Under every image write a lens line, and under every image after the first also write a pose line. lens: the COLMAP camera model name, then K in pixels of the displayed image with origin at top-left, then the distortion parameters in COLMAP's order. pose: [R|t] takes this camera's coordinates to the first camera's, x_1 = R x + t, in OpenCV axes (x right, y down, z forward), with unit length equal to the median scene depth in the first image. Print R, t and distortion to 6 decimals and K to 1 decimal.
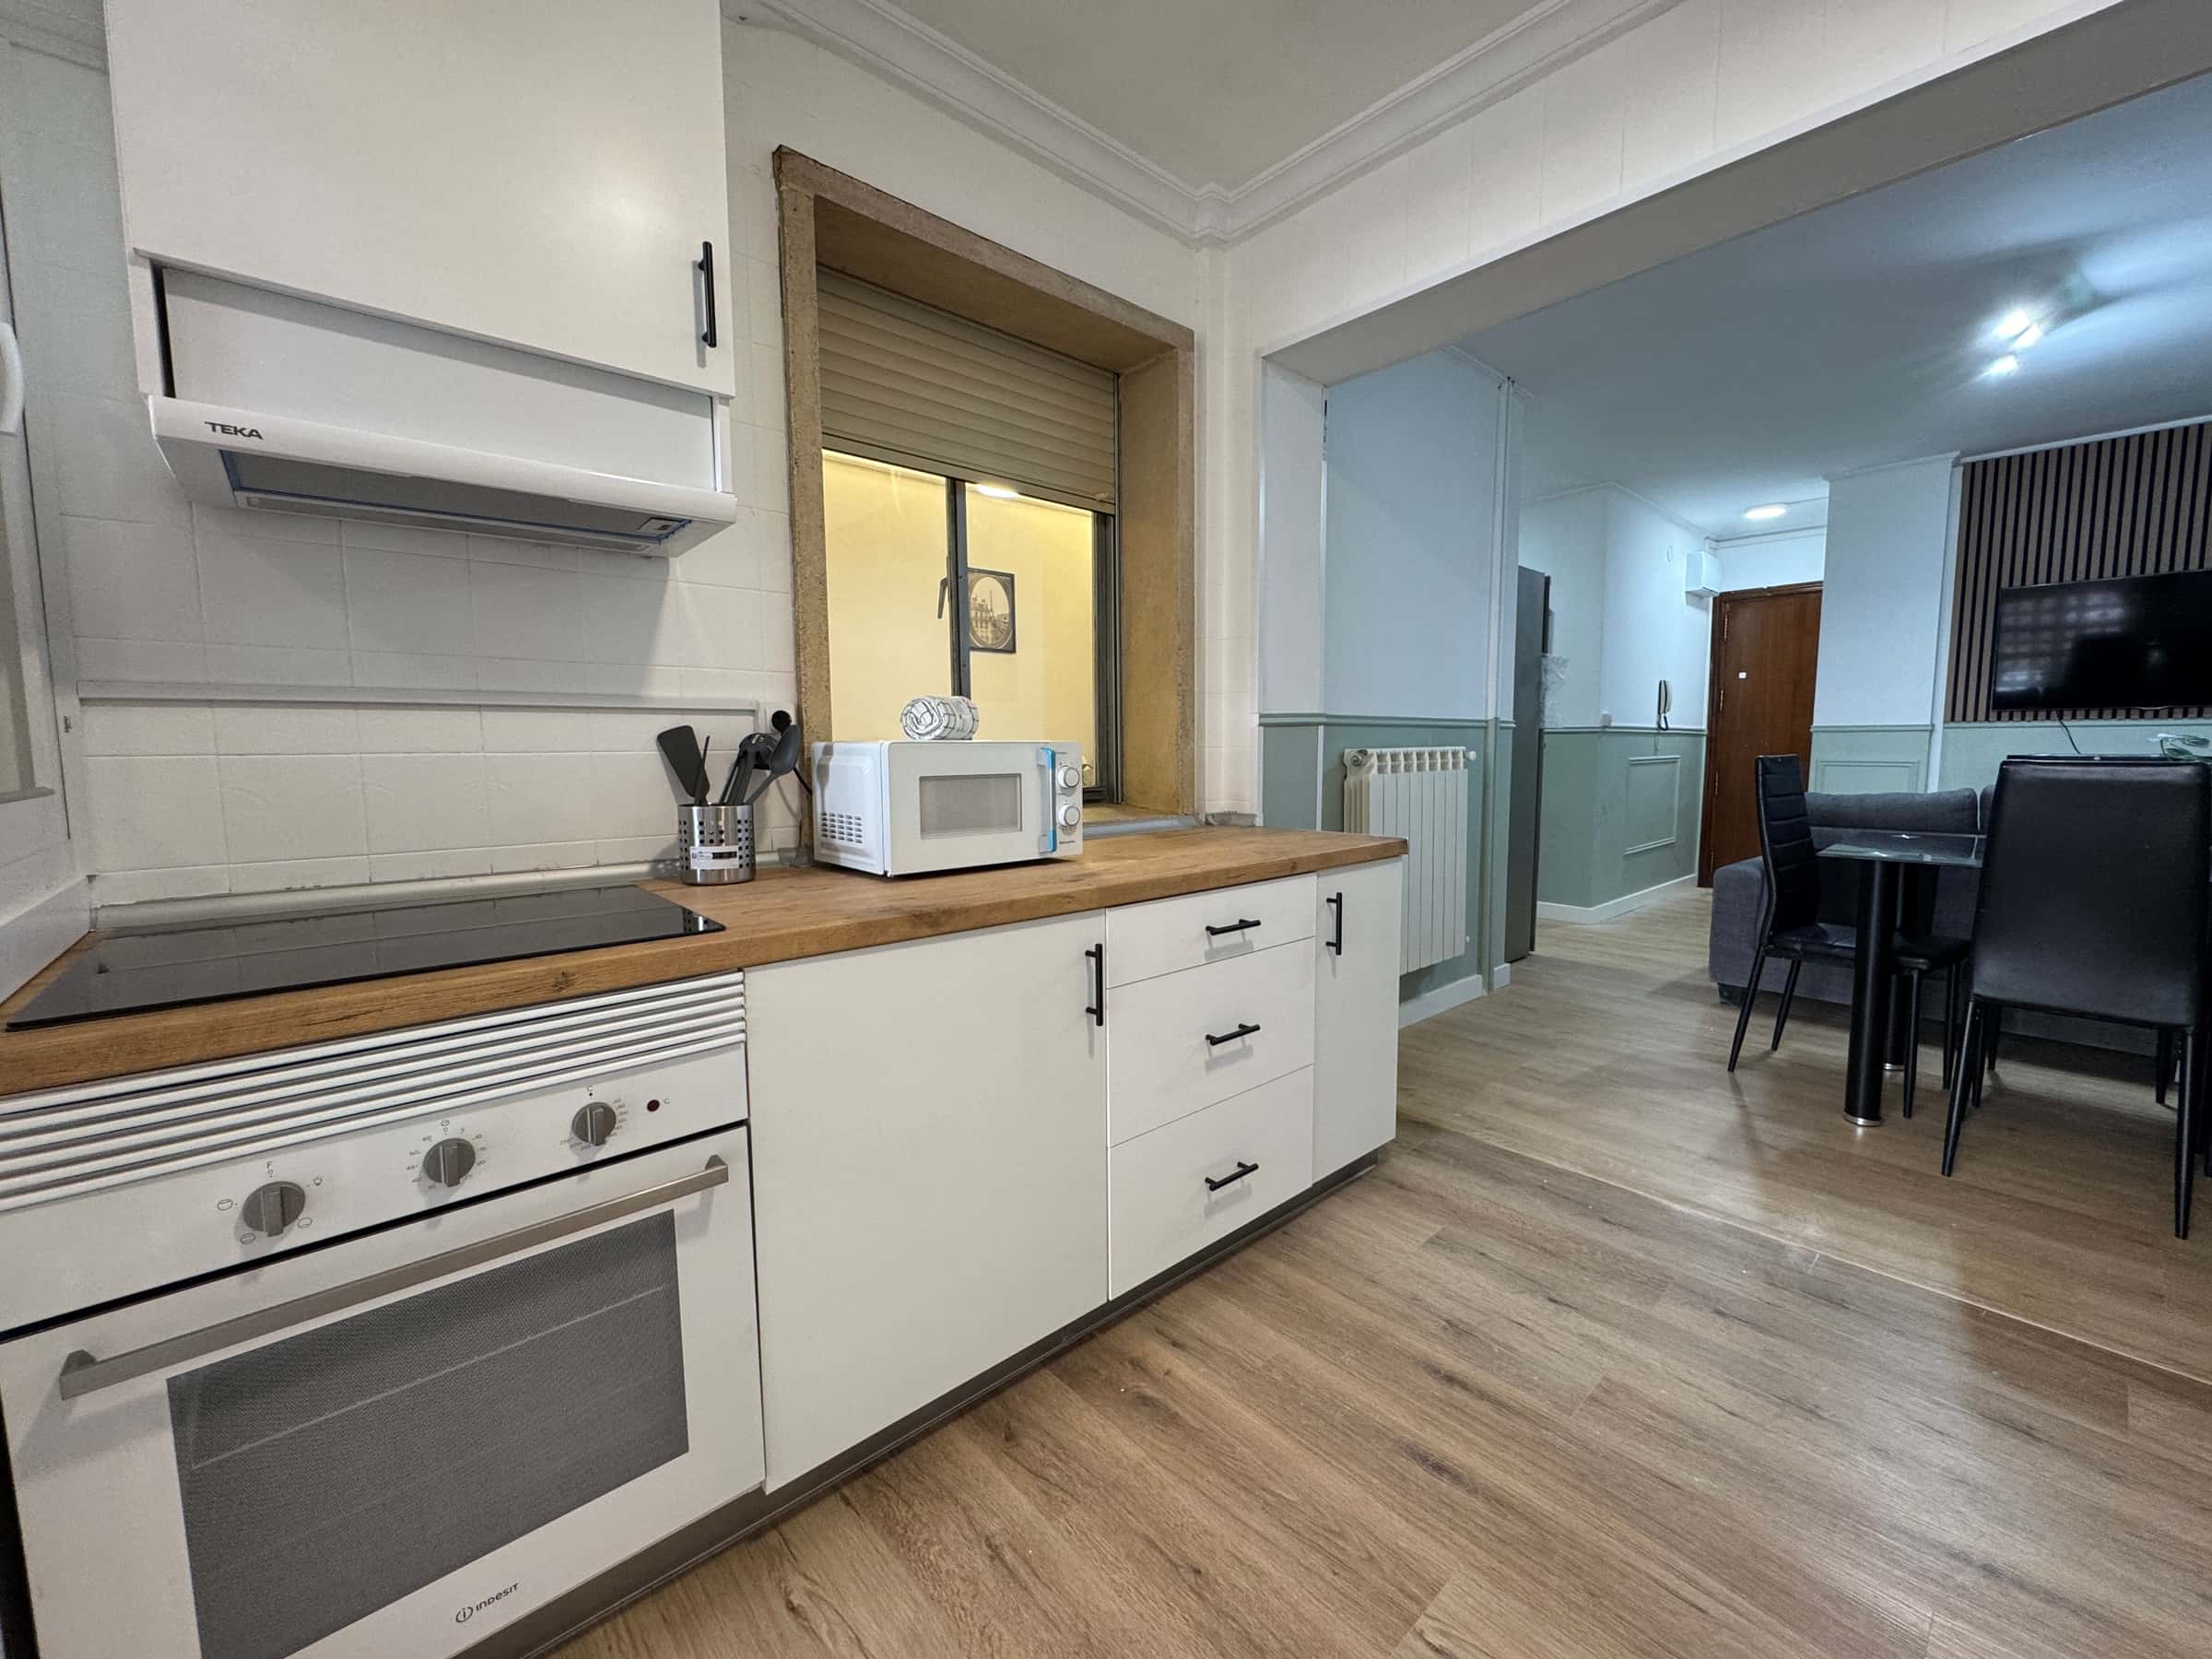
lens RADIAL K [[880.1, 0, 1102.8], [0, 880.1, 826.6], [0, 0, 1]] dist [-0.003757, 0.000163]
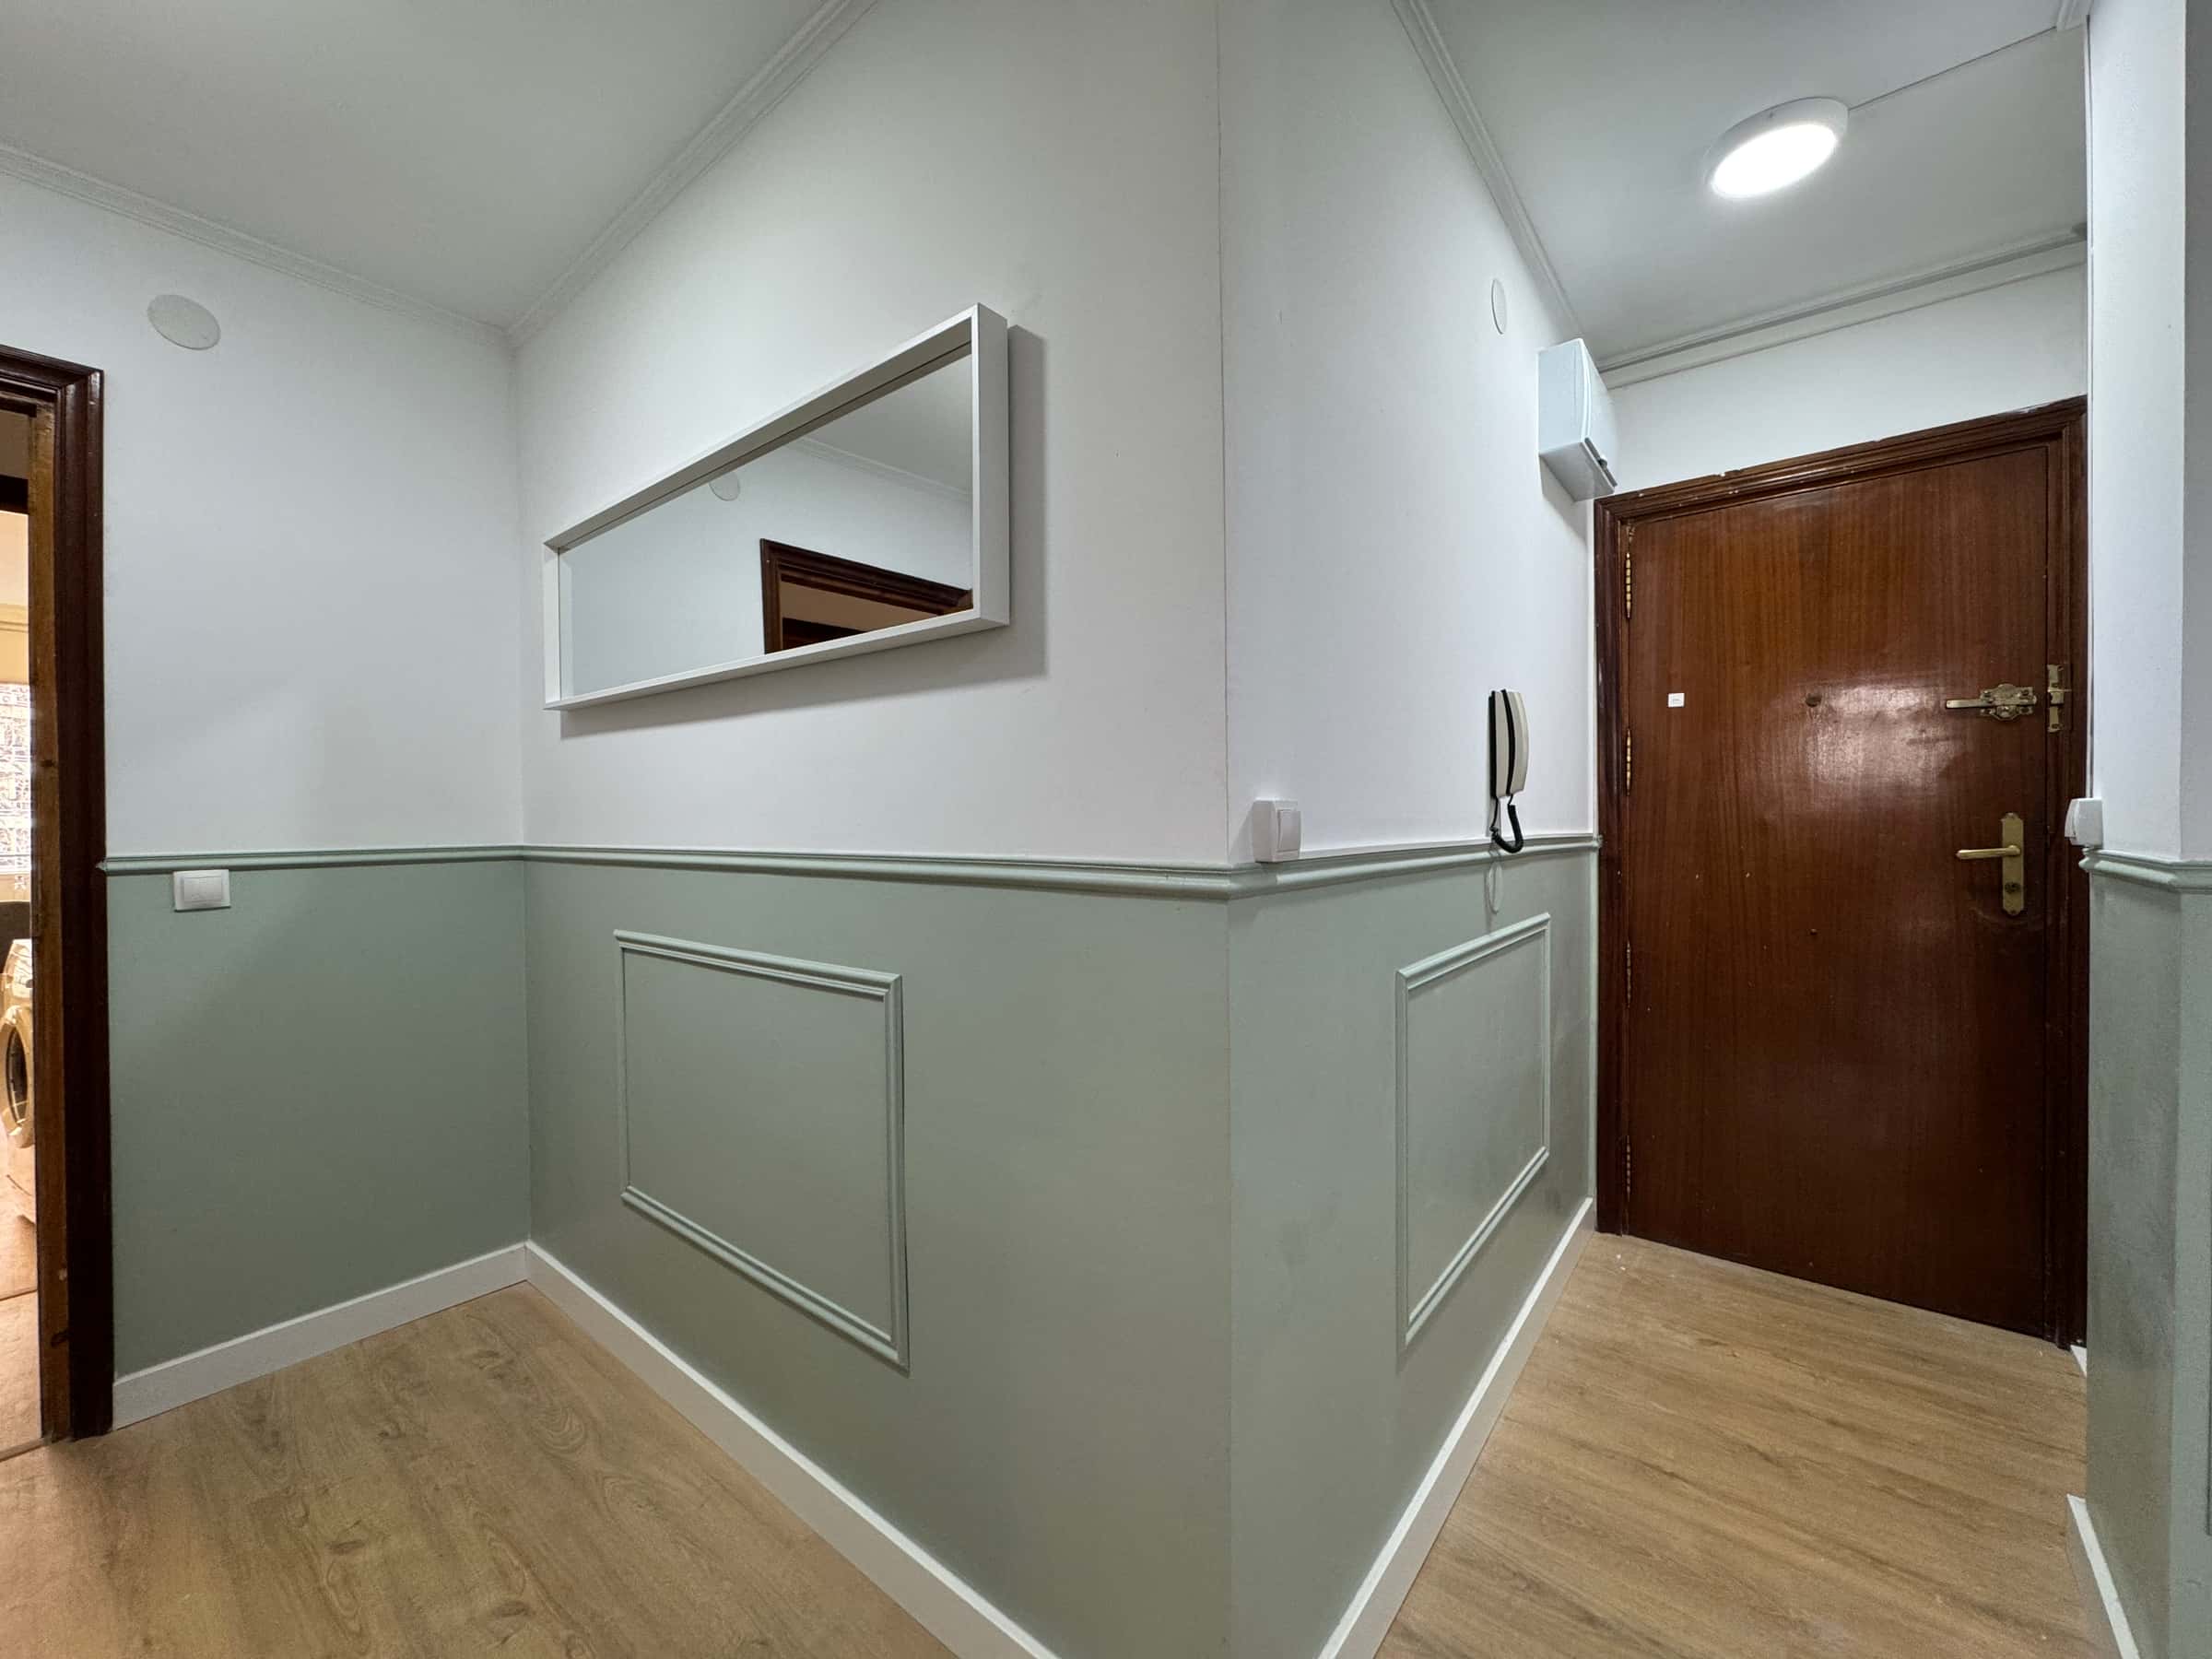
lens RADIAL K [[880.1, 0, 1109.0], [0, 880.1, 835.4], [0, 0, 1]] dist [-0.003757, 0.000163]
pose [[0.984642, -0.004209, 0.174535, 0.445635], [0.017987, 0.996835, -0.077437, -0.093360], [-0.173657, 0.079387, 0.981601, 0.720514]]
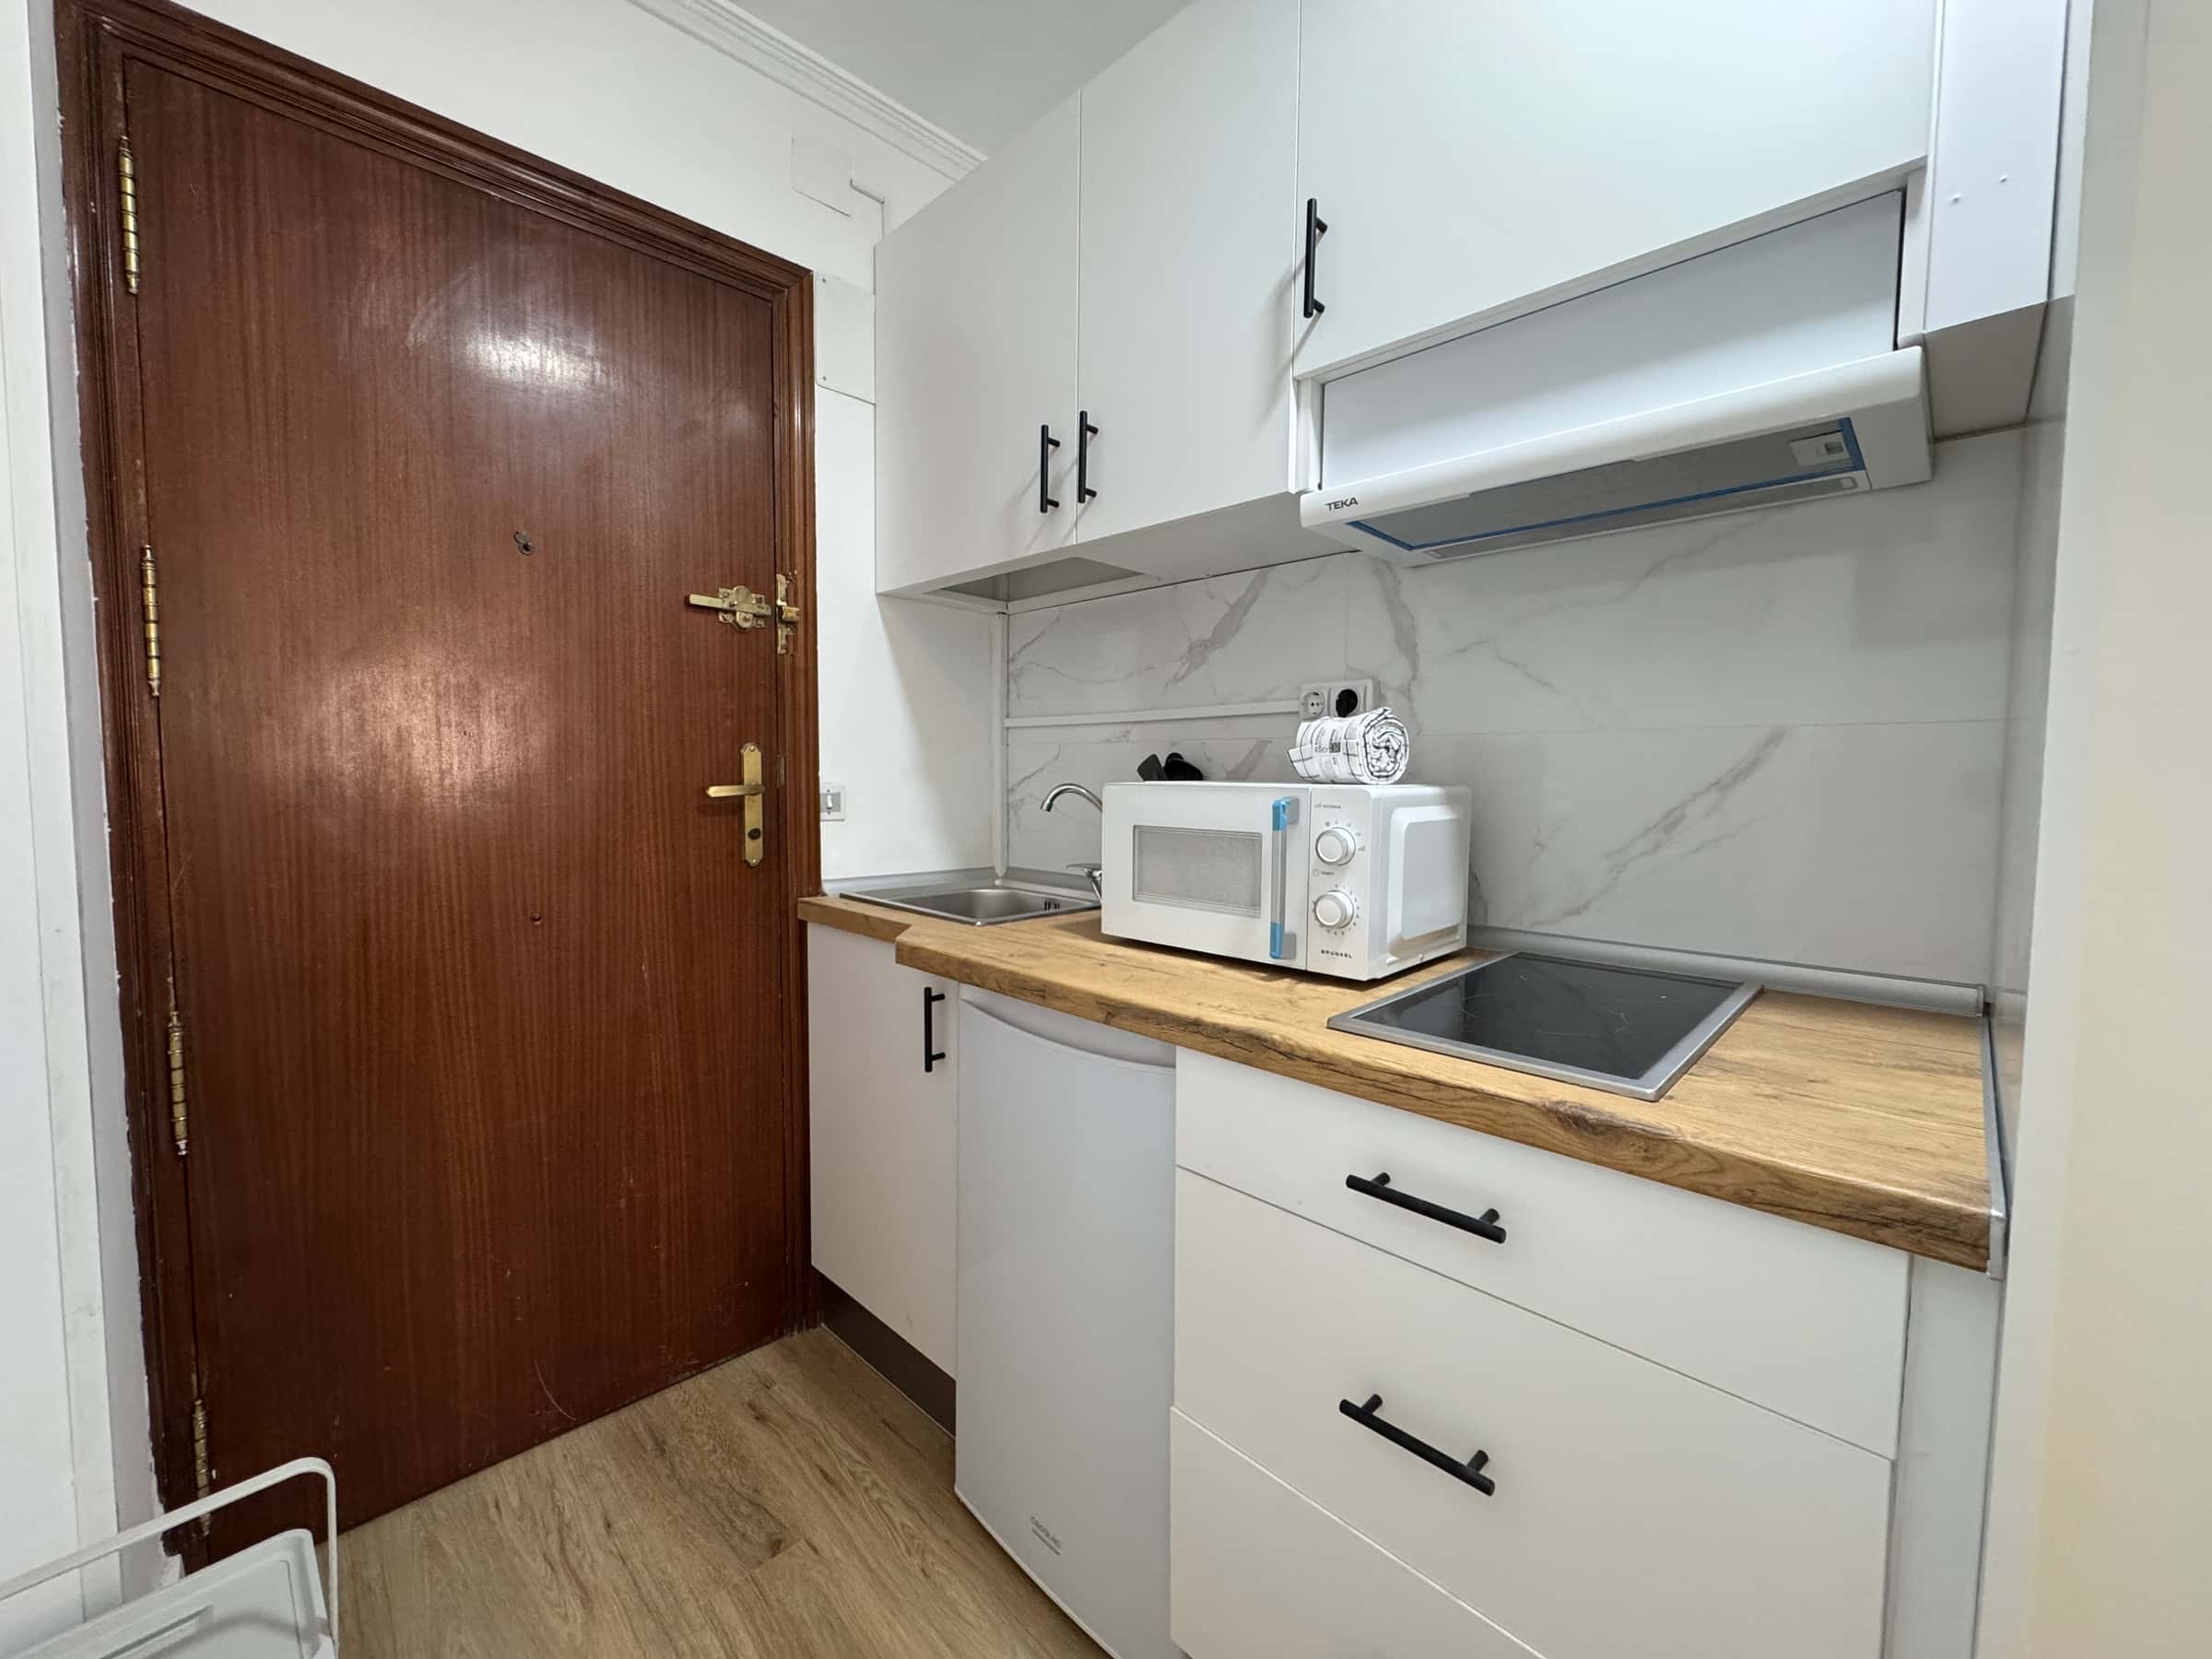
lens RADIAL K [[880.1, 0, 1101.9], [0, 880.1, 825.6], [0, 0, 1]] dist [-0.003757, 0.000163]
pose [[-0.074667, -0.053591, 0.995767, 0.548211], [0.086255, 0.994465, 0.059989, -0.102547], [-0.993471, 0.090369, -0.069631, 0.891153]]
